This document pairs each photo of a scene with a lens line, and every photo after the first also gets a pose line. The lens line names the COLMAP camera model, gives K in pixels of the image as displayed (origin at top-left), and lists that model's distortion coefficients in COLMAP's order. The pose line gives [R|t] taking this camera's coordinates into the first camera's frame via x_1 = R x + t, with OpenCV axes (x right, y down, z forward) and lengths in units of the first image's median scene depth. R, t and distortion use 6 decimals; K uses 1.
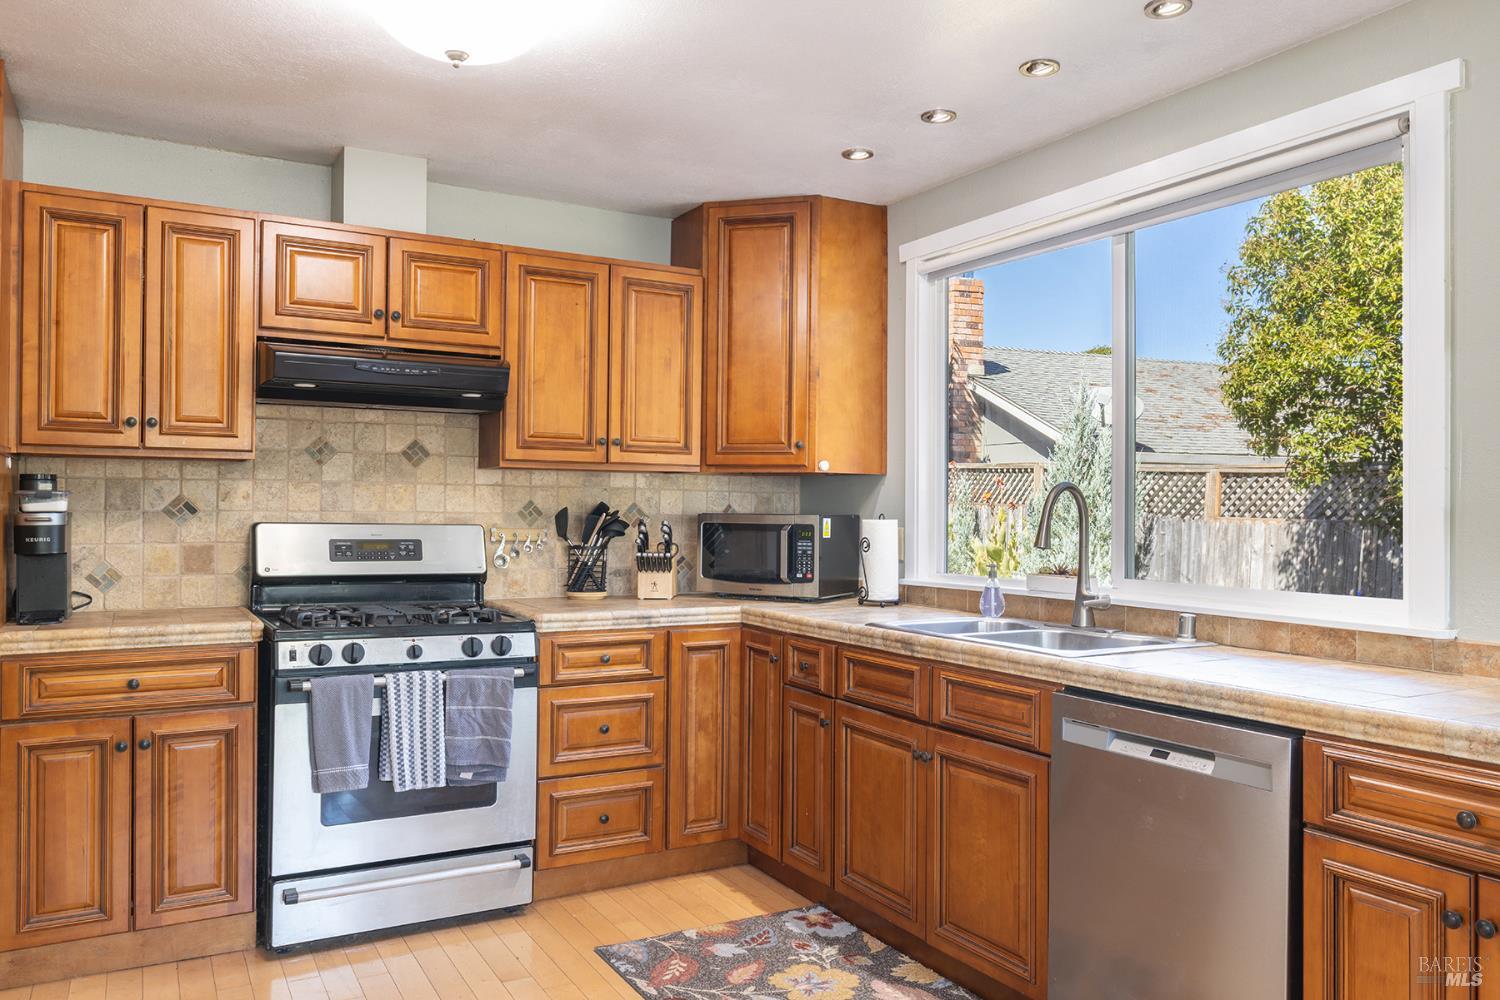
lens RADIAL K [[1103.4, 0, 762.1], [0, 1103.4, 502.9], [0, 0, 1]] dist [-0.002748, 0.001958]
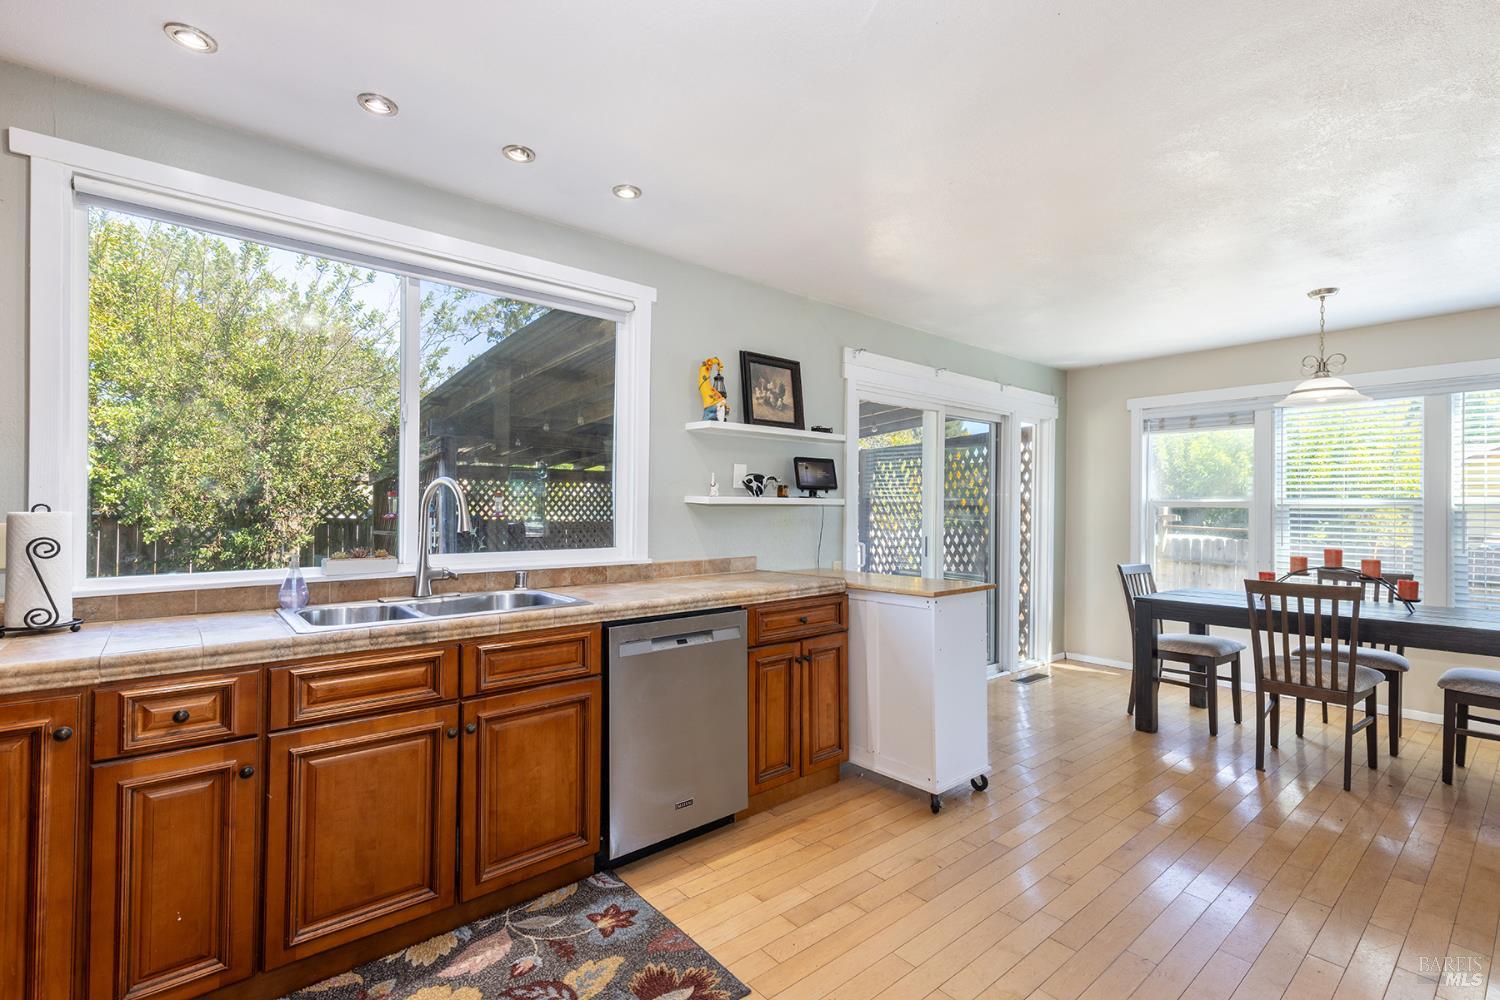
lens RADIAL K [[678.3, 0, 755.3], [0, 678.3, 501.2], [0, 0, 1]] dist [0.004082, 0.000848]
pose [[-0.183825, -0.000477, 0.982959, -0.467249], [-0.008989, 0.999959, -0.001196, 0.004025], [-0.982918, -0.009056, -0.183821, 0.708984]]
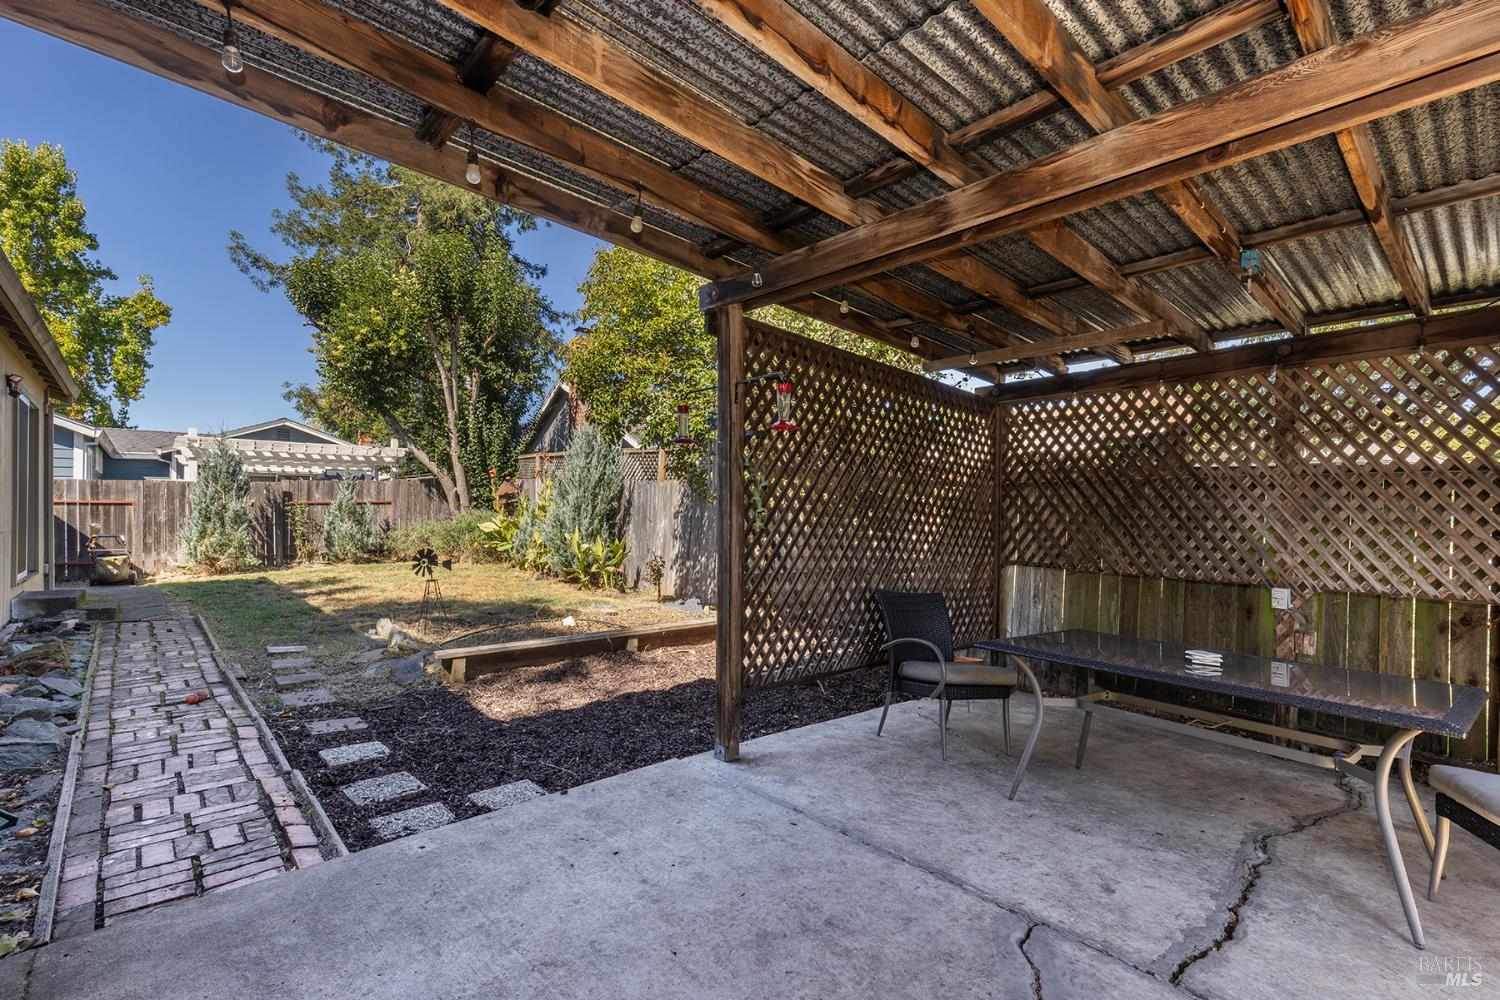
lens RADIAL K [[678.3, 0, 748.2], [0, 678.3, 505.4], [0, 0, 1]] dist [0.004082, 0.000848]
pose [[0.977209, -0.004497, 0.212233, 1.065966], [0.003527, 0.999982, 0.004950, 0.146788], [-0.212251, -0.004089, 0.977207, 0.124111]]
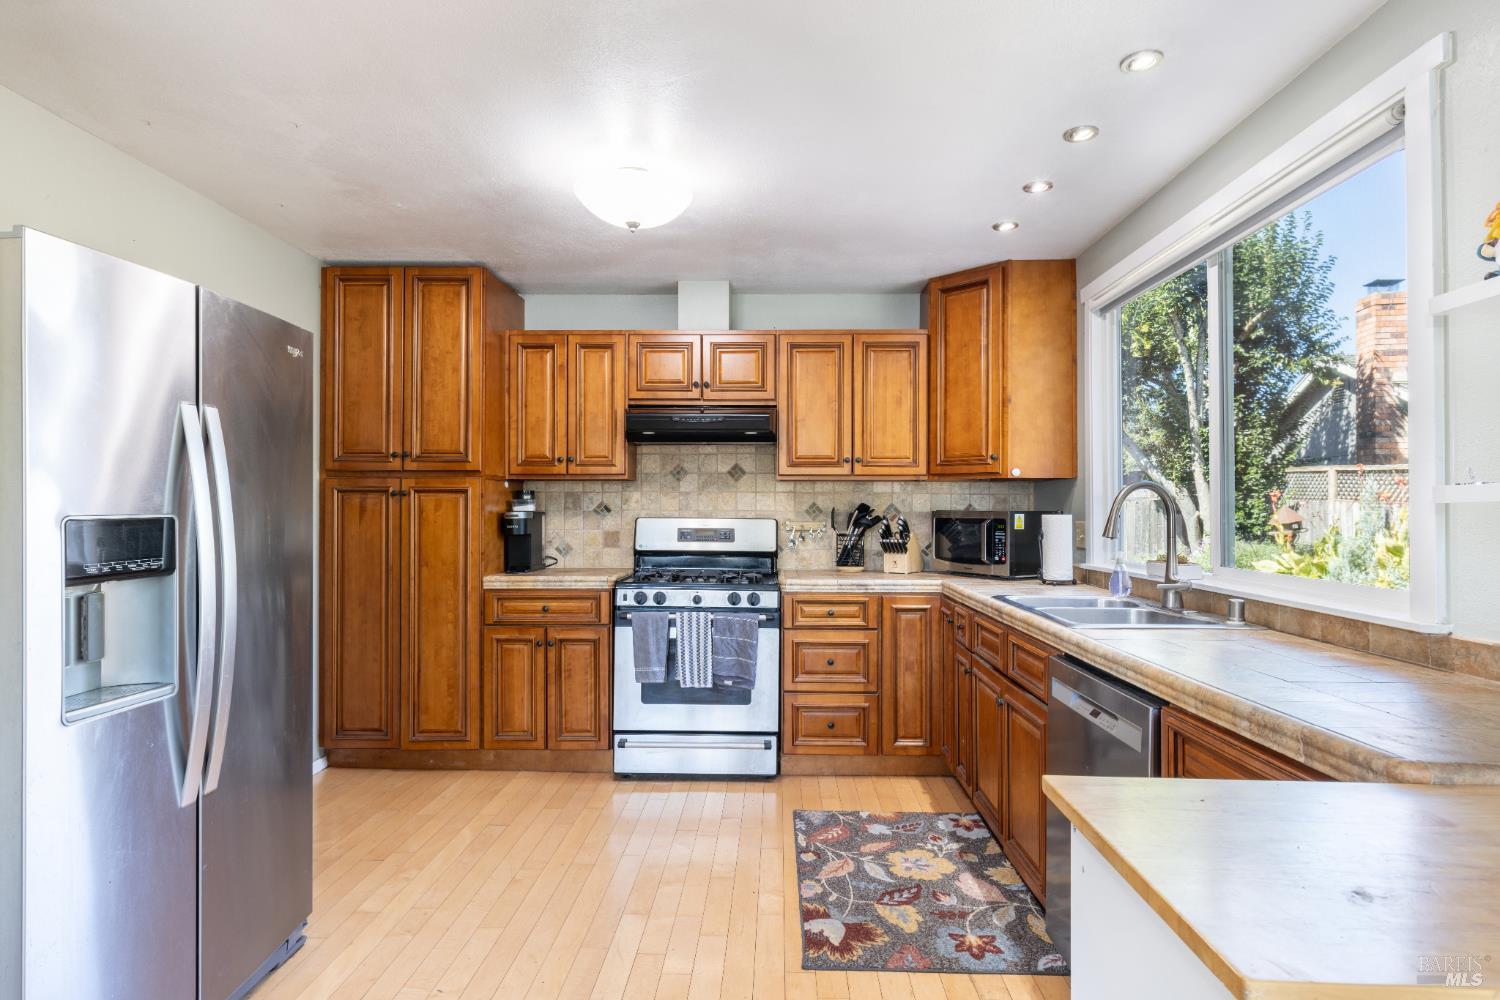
lens RADIAL K [[809.5, 0, 755.6], [0, 809.5, 503.9], [0, 0, 1]] dist [0.004285, -0.004105]
pose [[0.856452, -0.009846, -0.516132, 0.324400], [0.008333, 0.999952, -0.005248, 0.005673], [0.516159, 0.000194, 0.856493, 0.056059]]
